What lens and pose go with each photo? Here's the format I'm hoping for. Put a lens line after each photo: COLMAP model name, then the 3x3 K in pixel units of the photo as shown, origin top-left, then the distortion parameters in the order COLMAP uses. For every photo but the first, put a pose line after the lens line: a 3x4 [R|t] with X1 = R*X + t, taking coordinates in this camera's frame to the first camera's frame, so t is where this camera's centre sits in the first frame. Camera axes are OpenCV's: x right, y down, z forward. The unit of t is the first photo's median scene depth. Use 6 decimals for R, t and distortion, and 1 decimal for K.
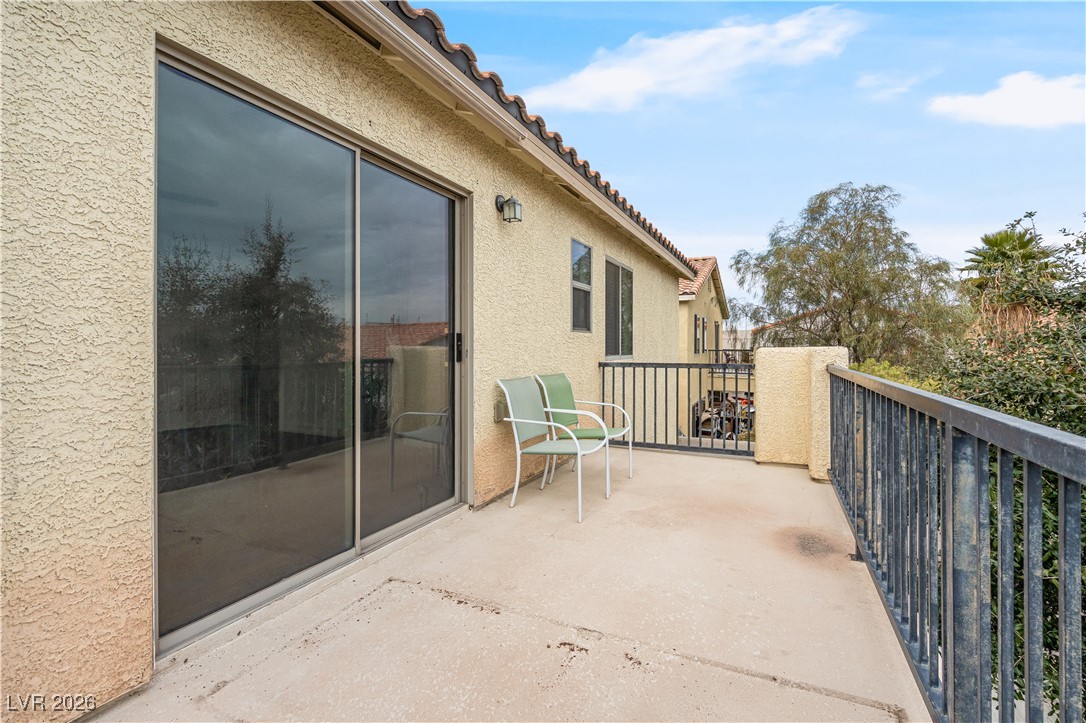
lens RADIAL K [[501.1, 0, 543.9], [0, 501.1, 347.4], [0, 0, 1]] dist [-0.000155, 0.000237]
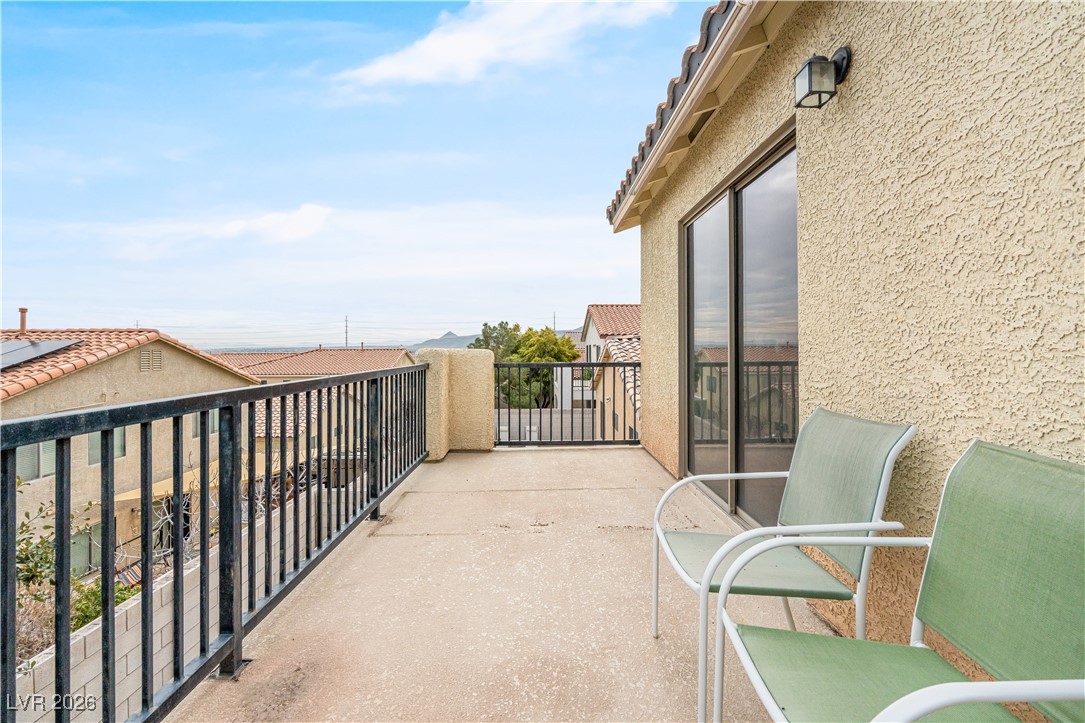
lens RADIAL K [[500.6, 0, 543.4], [0, 500.6, 347.5], [0, 0, 1]] dist [-0.000155, 0.000237]
pose [[-0.902567, 0.005145, -0.430519, 0.643695], [0.005472, 0.999985, 0.000479, -0.005033], [0.430515, -0.001923, -0.902581, 2.106074]]
